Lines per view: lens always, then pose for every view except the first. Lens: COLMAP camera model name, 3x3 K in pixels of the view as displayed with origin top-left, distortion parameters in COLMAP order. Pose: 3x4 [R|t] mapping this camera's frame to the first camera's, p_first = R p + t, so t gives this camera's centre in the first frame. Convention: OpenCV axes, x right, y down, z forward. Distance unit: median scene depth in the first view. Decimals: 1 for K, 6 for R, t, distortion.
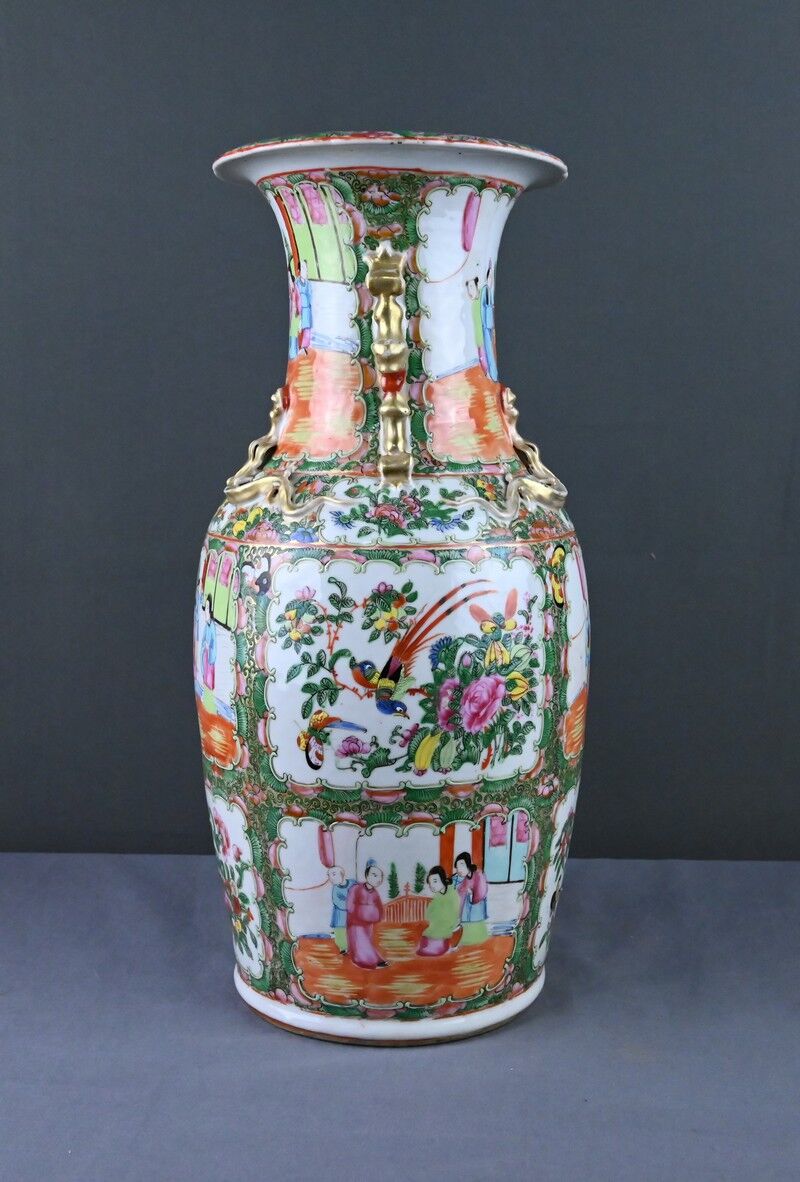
lens RADIAL K [[1452.7, 0, 461.7], [0, 1452.7, 583.3], [0, 0, 1]] dist [0.009791, 0.000000]
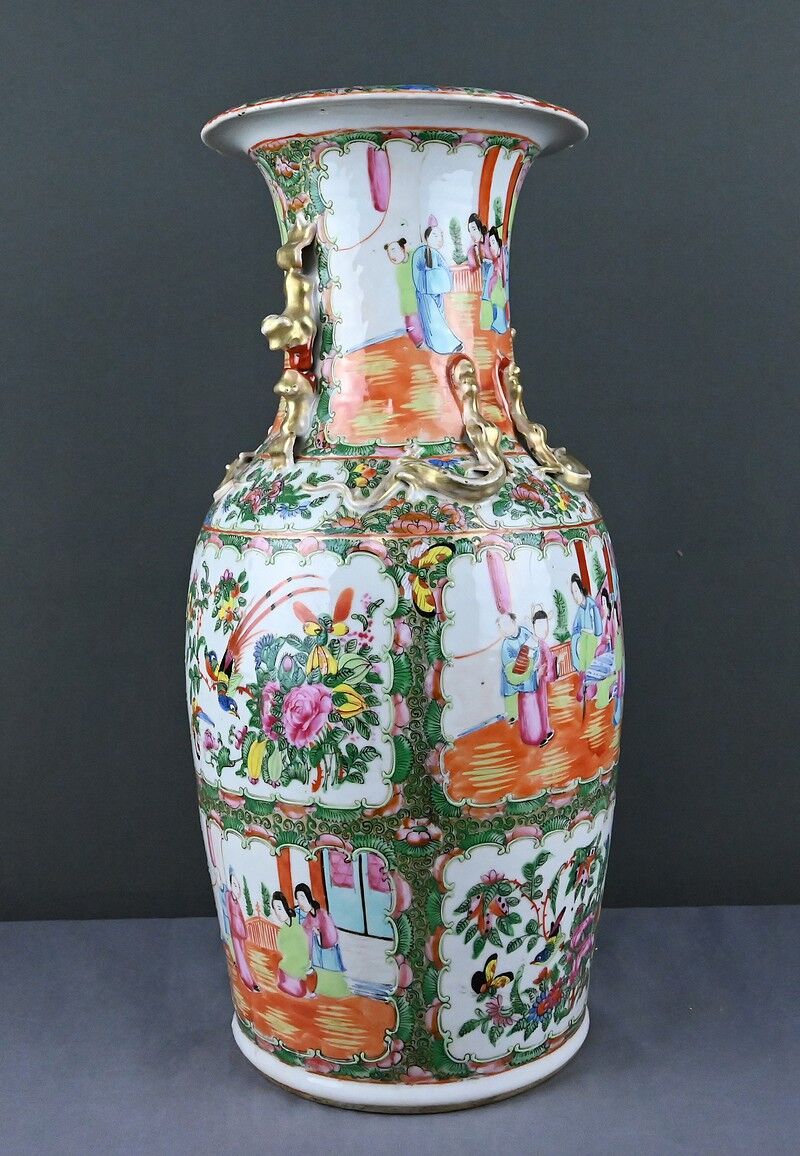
lens RADIAL K [[1447.9, 0, 413.5], [0, 1447.9, 453.4], [0, 0, 1]] dist [0.007004, 0.000000]
pose [[0.642813, 0.002127, -0.766020, 0.718414], [-0.073426, 0.995563, -0.058852, -0.028252], [0.762496, 0.094077, 0.640117, 0.462670]]
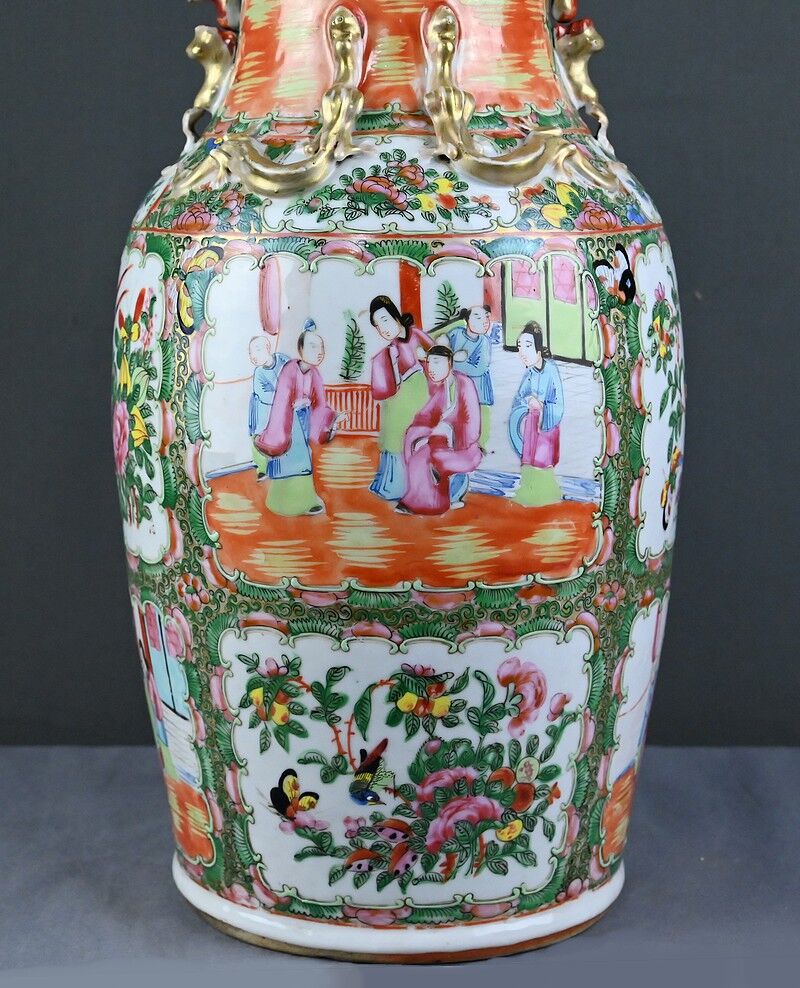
lens RADIAL K [[2076.4, 0, 366.0], [0, 2076.4, 456.6], [0, 0, 1]] dist [0.002589, 0.000000]
pose [[0.119228, -0.154120, 0.980832, -1.130666], [0.132177, 0.981550, 0.138165, -0.073562], [-0.984030, 0.113170, 0.137399, 0.982414]]
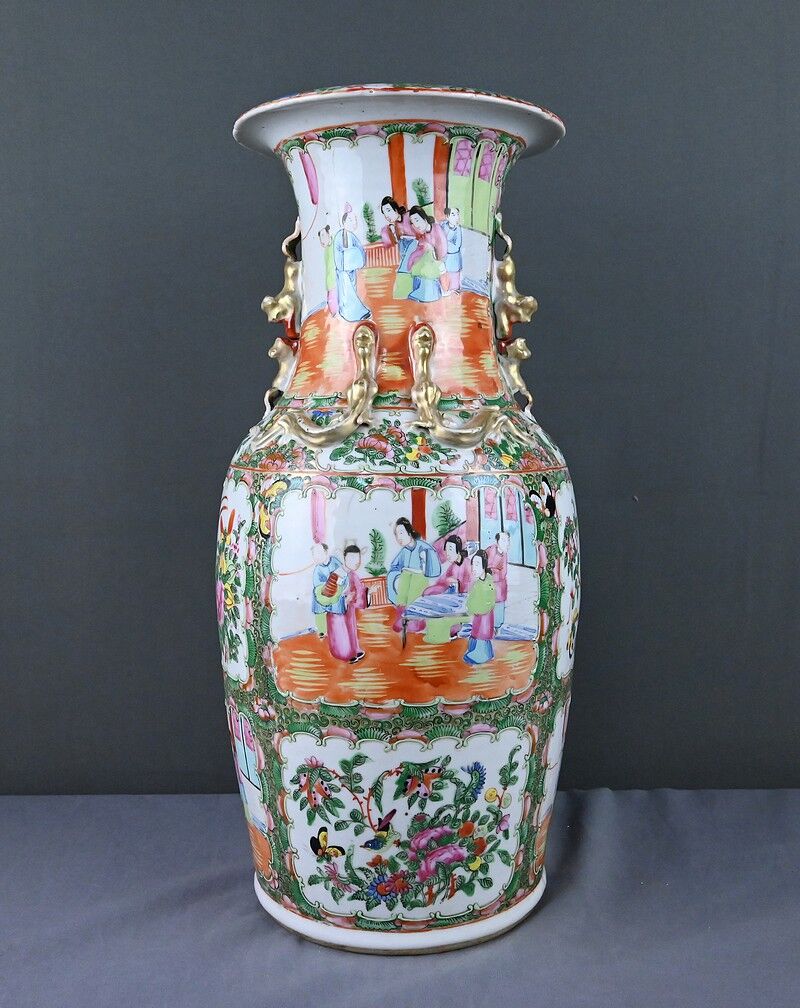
lens RADIAL K [[1060.7, 0, 401.5], [0, 1060.7, 481.0], [0, 0, 1]] dist [0.007900, 0.000000]
pose [[-0.104553, 0.070420, -0.992023, 0.815600], [-0.124154, 0.988763, 0.083273, -0.099717], [0.986739, 0.131870, -0.094635, 1.188770]]
